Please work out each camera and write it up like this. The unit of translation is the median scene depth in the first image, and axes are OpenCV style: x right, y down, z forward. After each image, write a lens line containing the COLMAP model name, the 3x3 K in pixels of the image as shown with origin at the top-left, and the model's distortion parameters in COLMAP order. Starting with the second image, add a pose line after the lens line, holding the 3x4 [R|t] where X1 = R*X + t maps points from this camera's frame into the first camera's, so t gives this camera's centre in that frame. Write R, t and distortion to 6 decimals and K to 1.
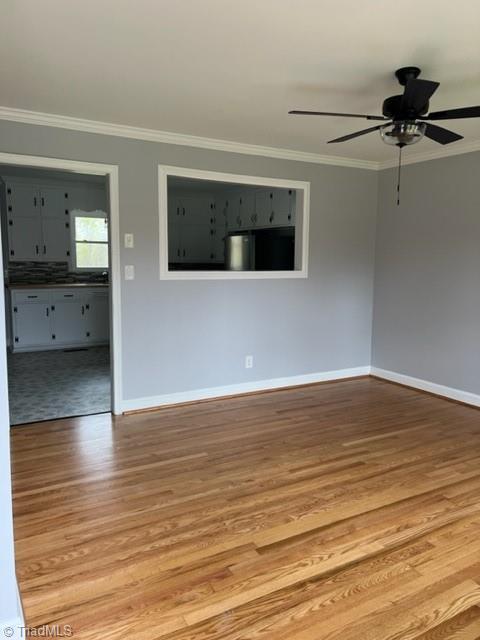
lens RADIAL K [[478.0, 0, 245.1], [0, 478.0, 319.5], [0, 0, 1]] dist [-0.003895, -0.006311]
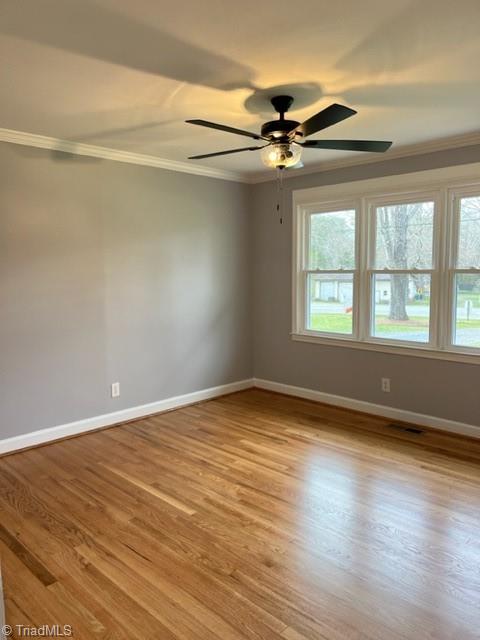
lens RADIAL K [[478.0, 0, 245.1], [0, 478.0, 319.5], [0, 0, 1]] dist [-0.003895, -0.006311]
pose [[-0.266158, -0.128951, 0.955265, -0.569091], [0.124452, 0.978120, 0.166711, -0.186933], [-0.955862, 0.163256, -0.244286, 1.118197]]
